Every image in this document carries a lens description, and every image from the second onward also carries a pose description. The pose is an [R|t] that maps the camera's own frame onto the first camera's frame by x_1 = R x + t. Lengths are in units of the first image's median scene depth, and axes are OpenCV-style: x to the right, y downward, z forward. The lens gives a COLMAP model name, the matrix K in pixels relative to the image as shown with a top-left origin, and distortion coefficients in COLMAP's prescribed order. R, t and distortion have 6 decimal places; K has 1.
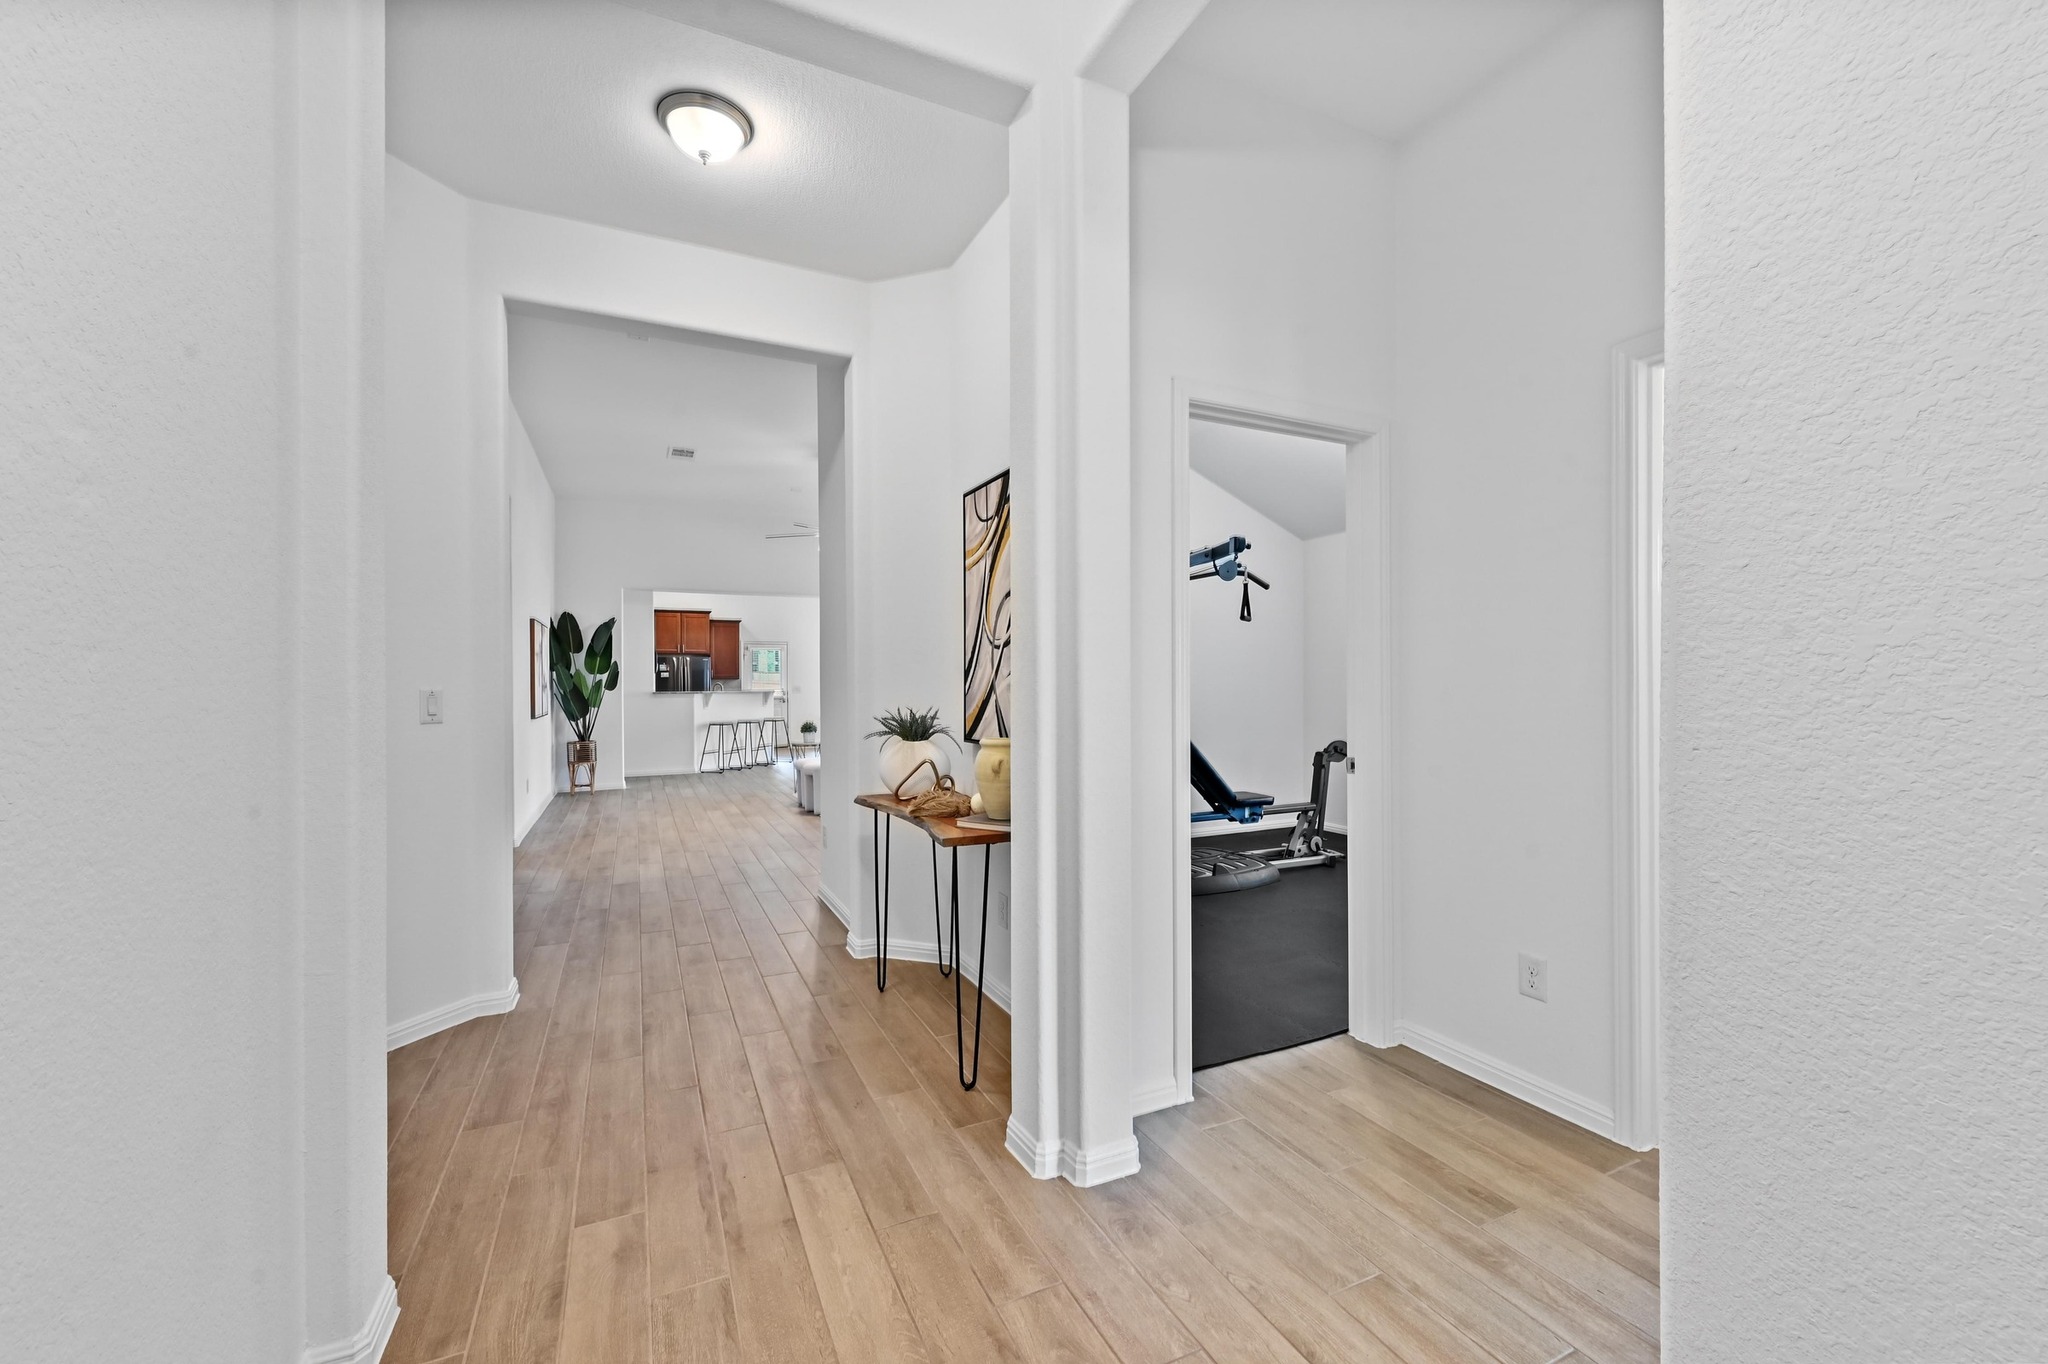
lens RADIAL K [[812.2, 0, 1030.8], [0, 812.2, 686.1], [0, 0, 1]] dist [0.001334, -0.000155]
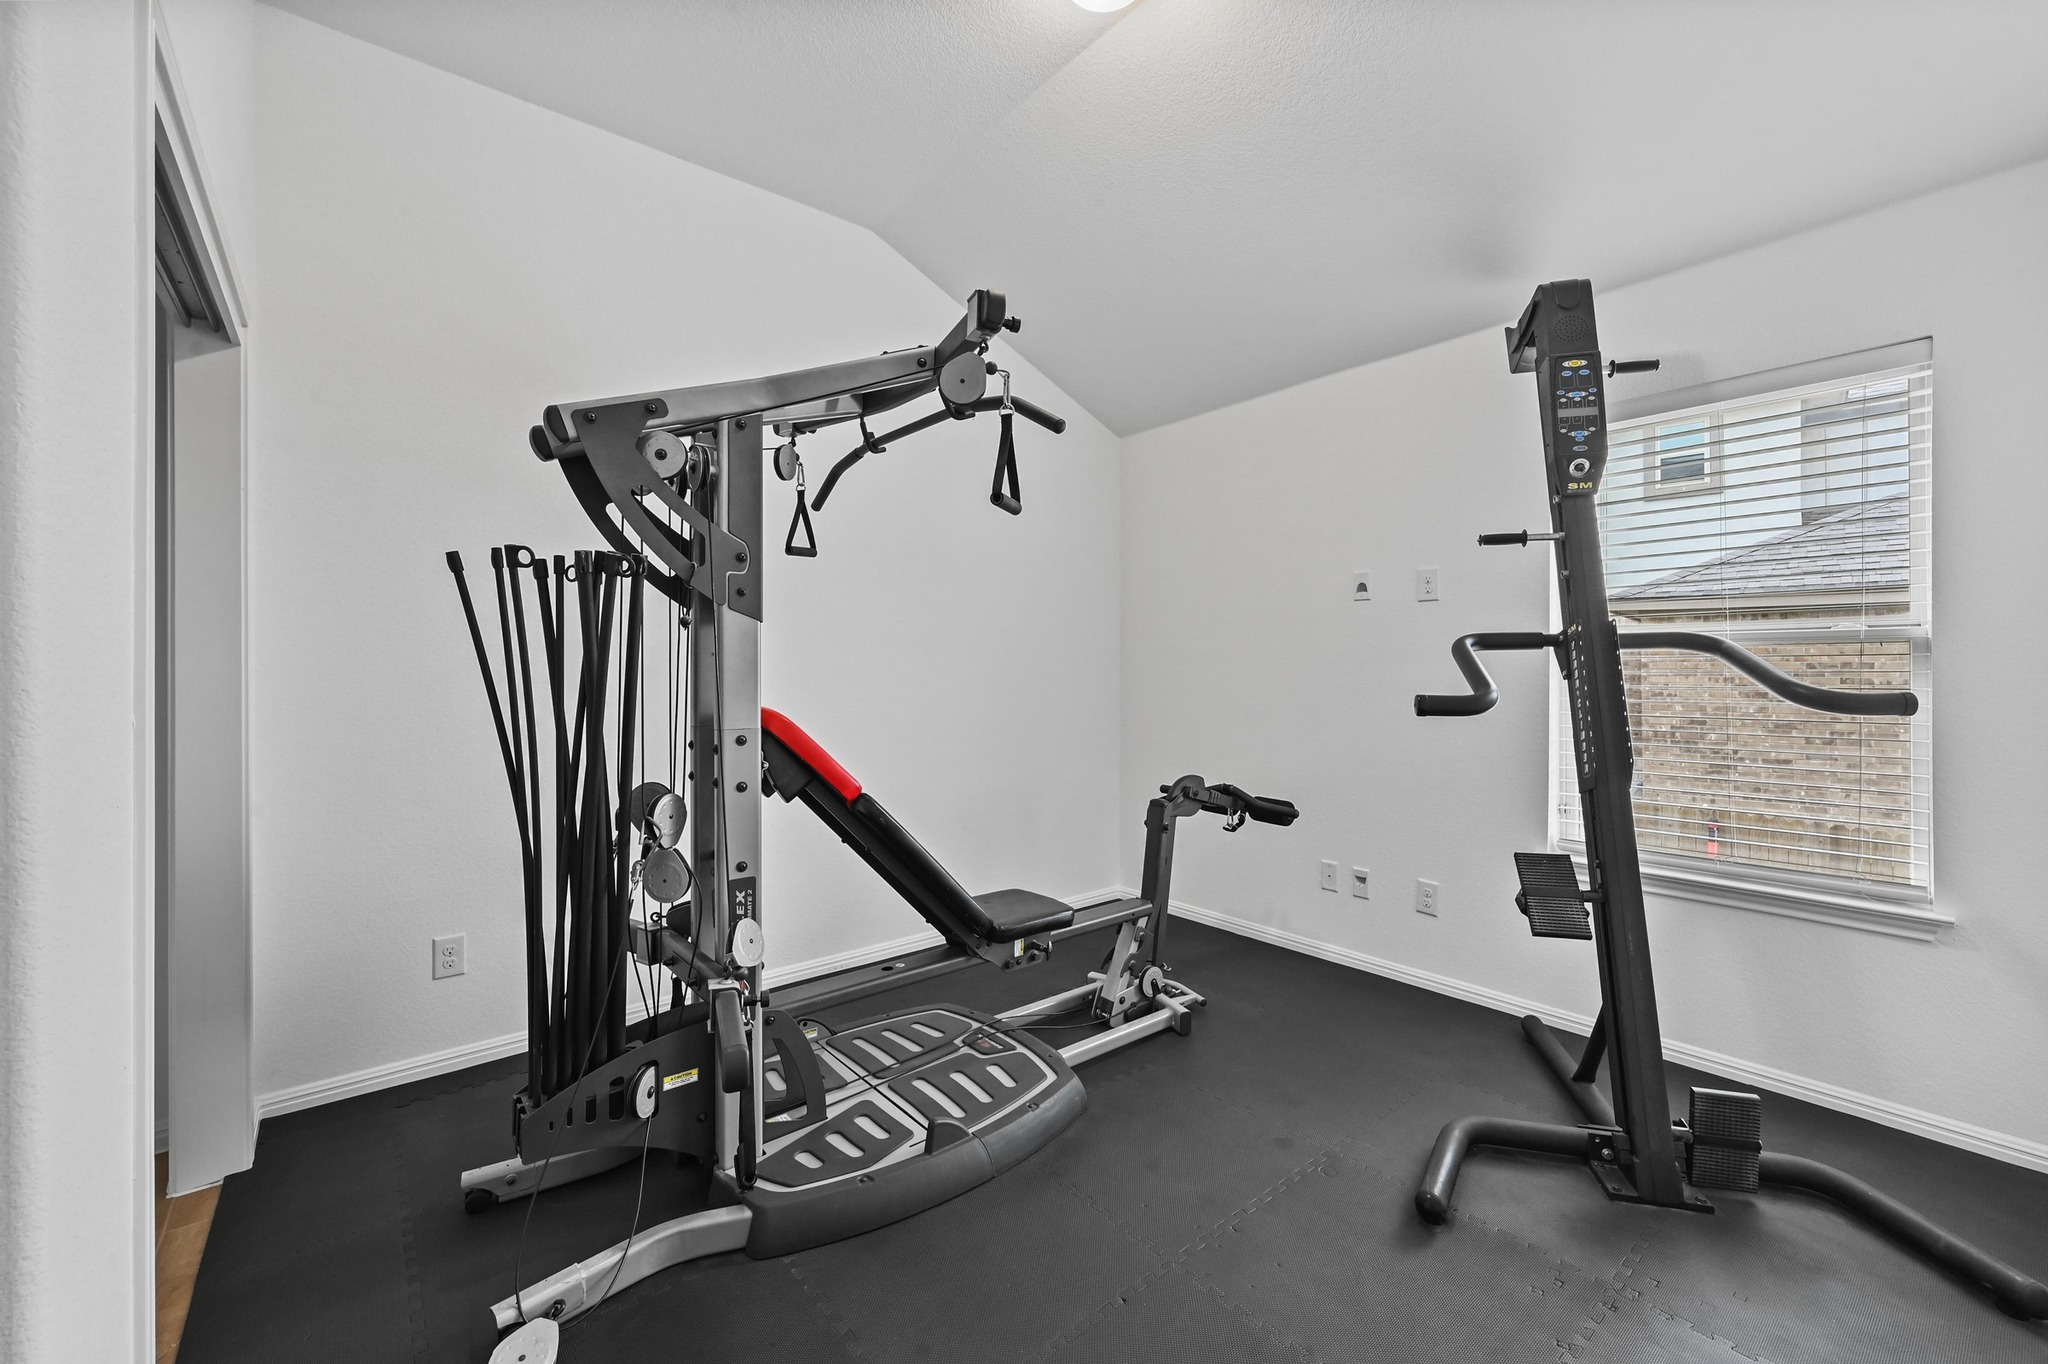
lens RADIAL K [[812.2, 0, 1013.3], [0, 812.2, 675.6], [0, 0, 1]] dist [0.001334, -0.000155]
pose [[0.975562, -0.001537, 0.219719, 0.163787], [0.001644, 0.999999, -0.000304, 0.001363], [-0.219719, 0.000658, 0.975563, 0.554623]]
